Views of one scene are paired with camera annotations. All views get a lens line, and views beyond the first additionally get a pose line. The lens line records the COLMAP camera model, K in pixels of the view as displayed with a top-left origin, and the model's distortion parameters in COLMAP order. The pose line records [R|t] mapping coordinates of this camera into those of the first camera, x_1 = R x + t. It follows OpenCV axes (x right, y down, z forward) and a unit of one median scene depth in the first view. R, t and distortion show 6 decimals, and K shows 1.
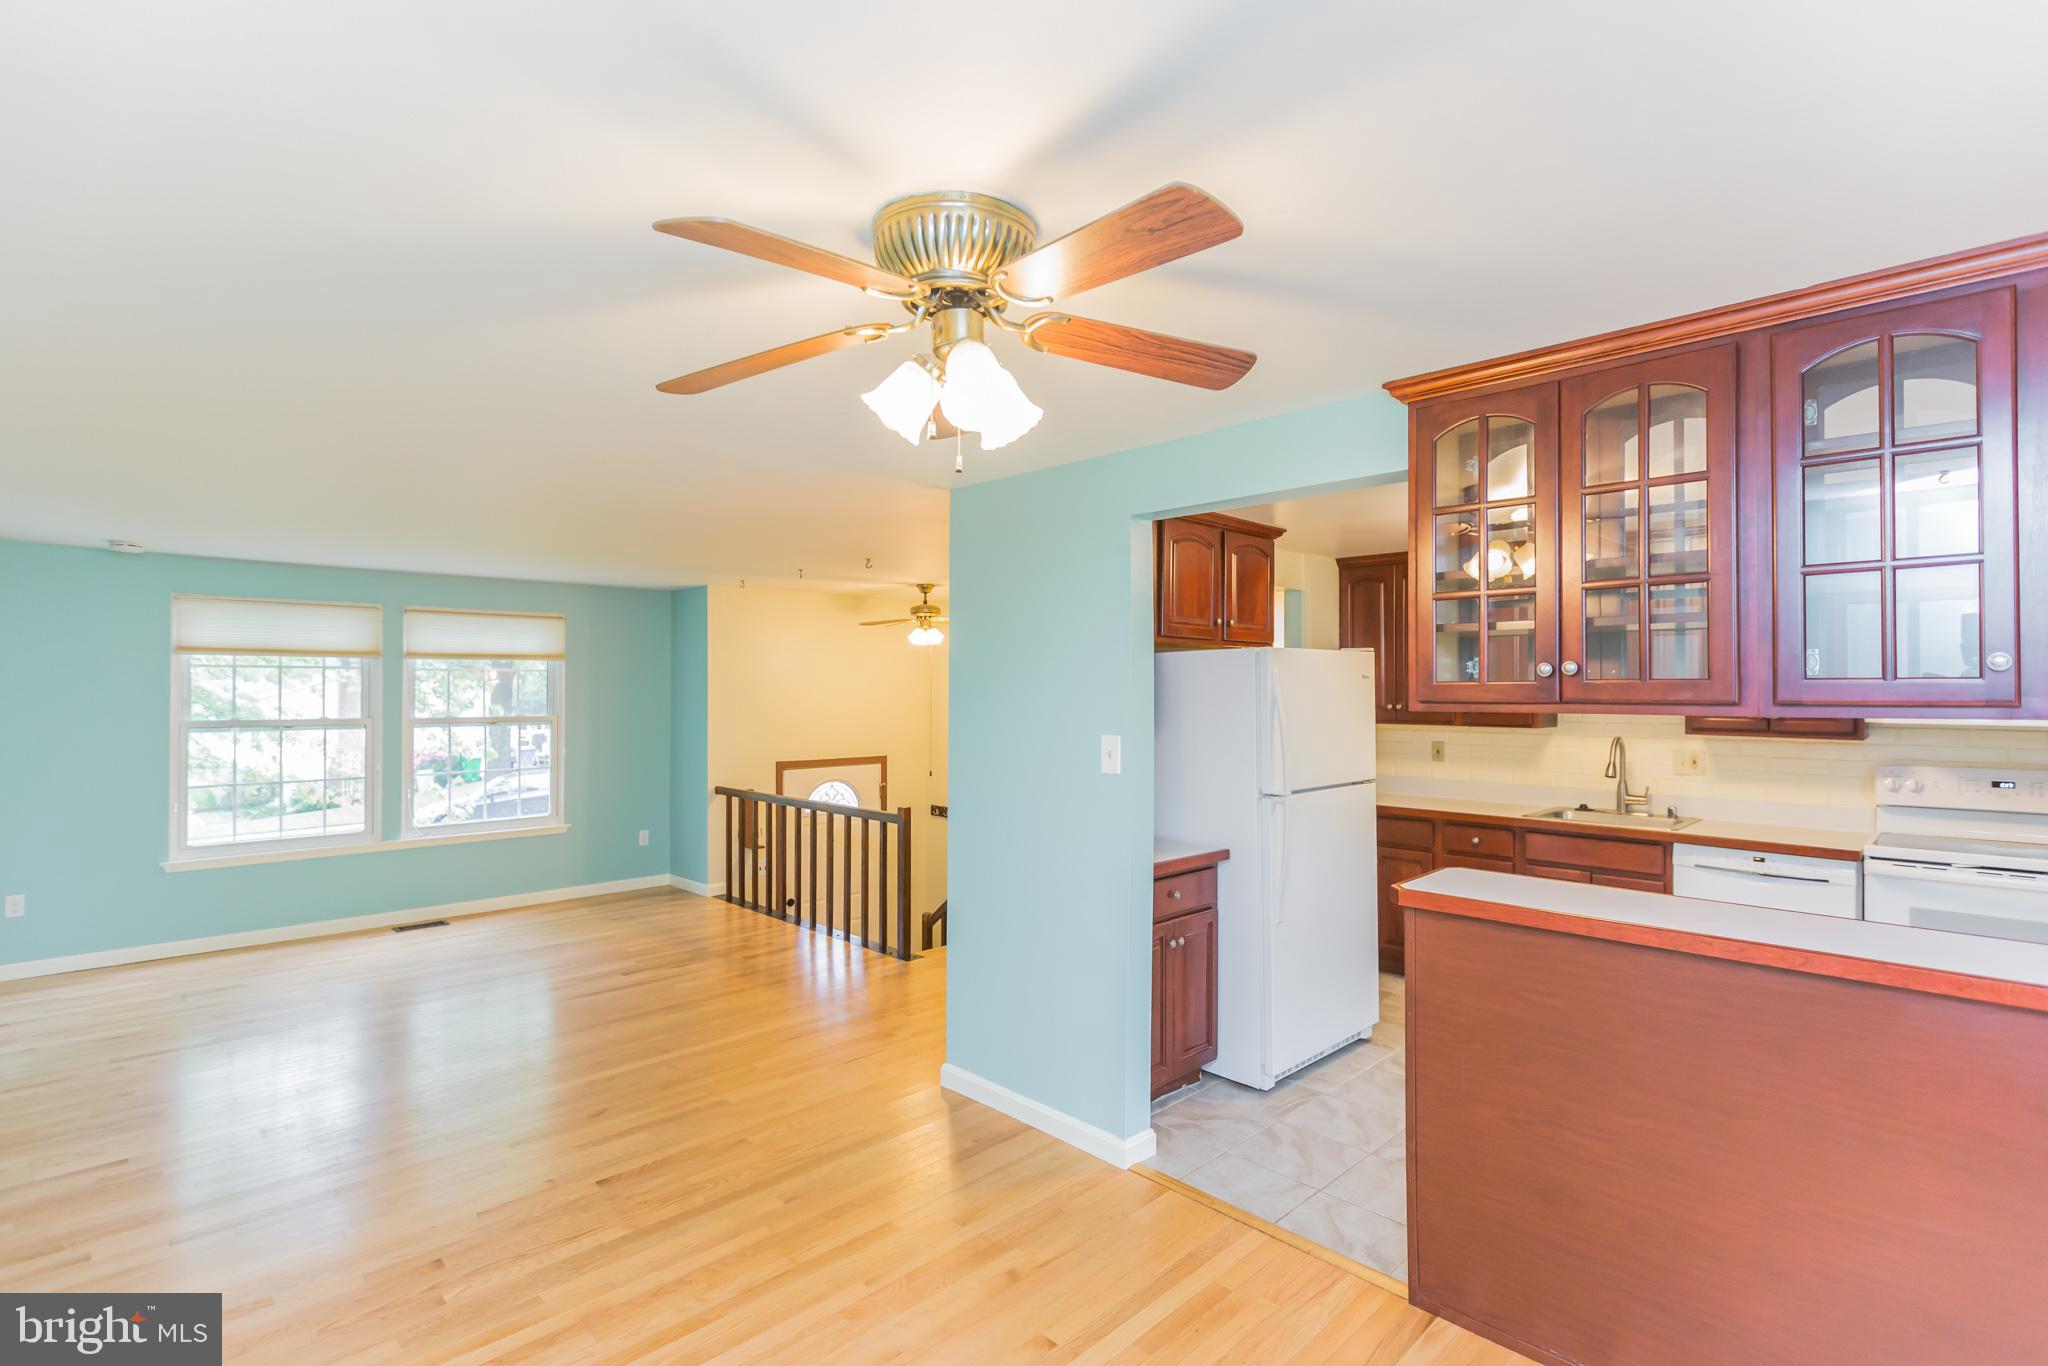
lens RADIAL K [[916.3, 0, 1023.0], [0, 916.3, 661.5], [0, 0, 1]] dist [0.000362, -0.000493]
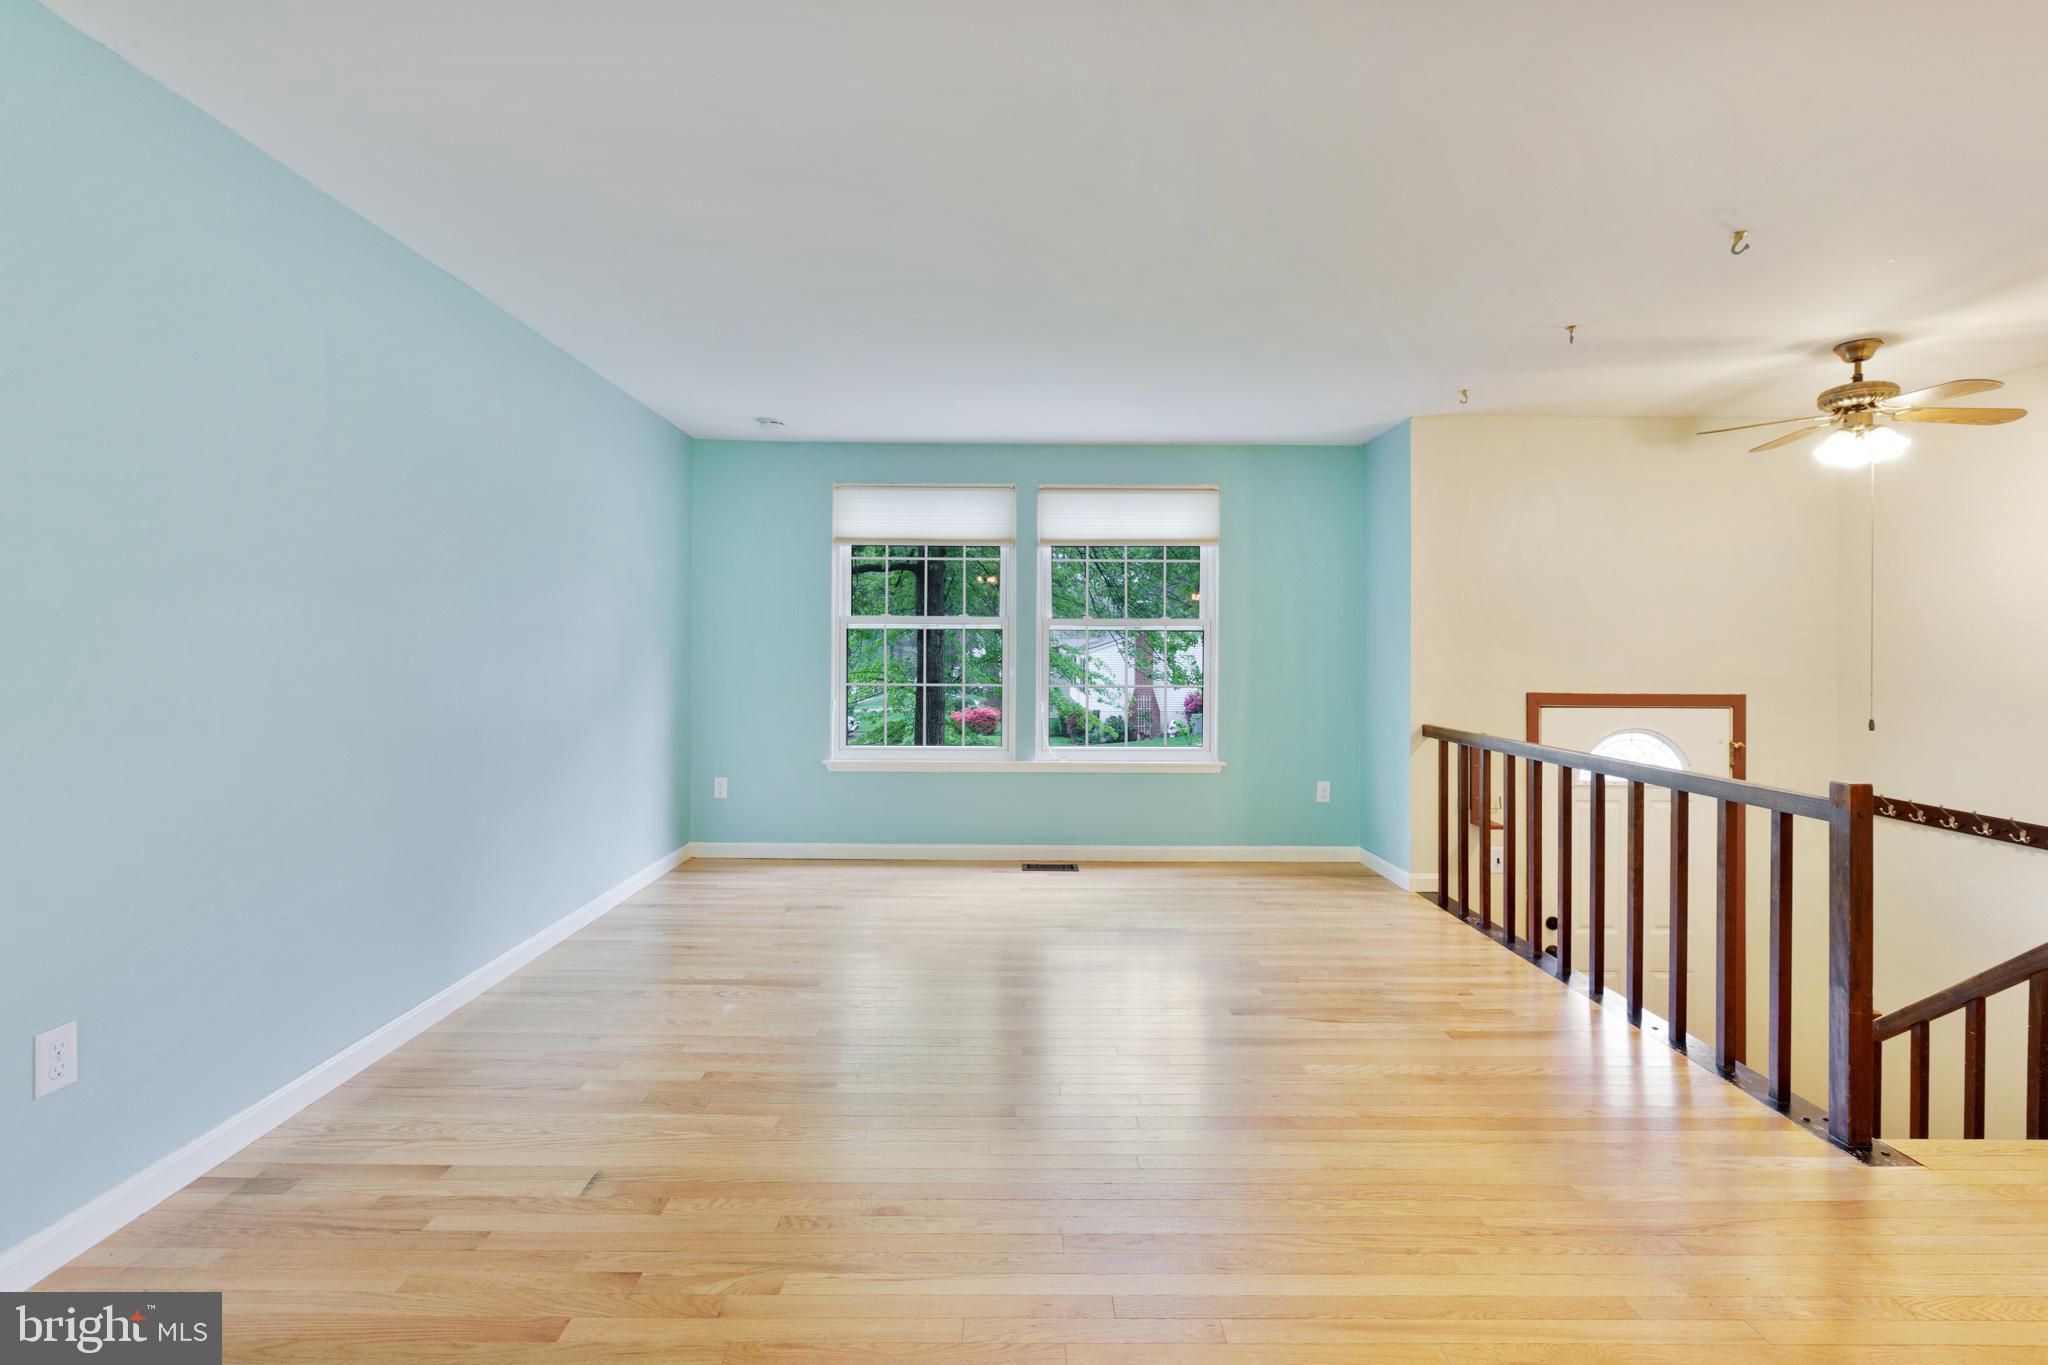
lens RADIAL K [[916.3, 0, 1023.0], [0, 916.3, 661.0], [0, 0, 1]] dist [0.000362, -0.000493]
pose [[0.710709, 0.009843, -0.703417, -0.086545], [0.021251, 0.999145, 0.035452, 0.066683], [0.703165, -0.040144, 0.709893, 0.366311]]
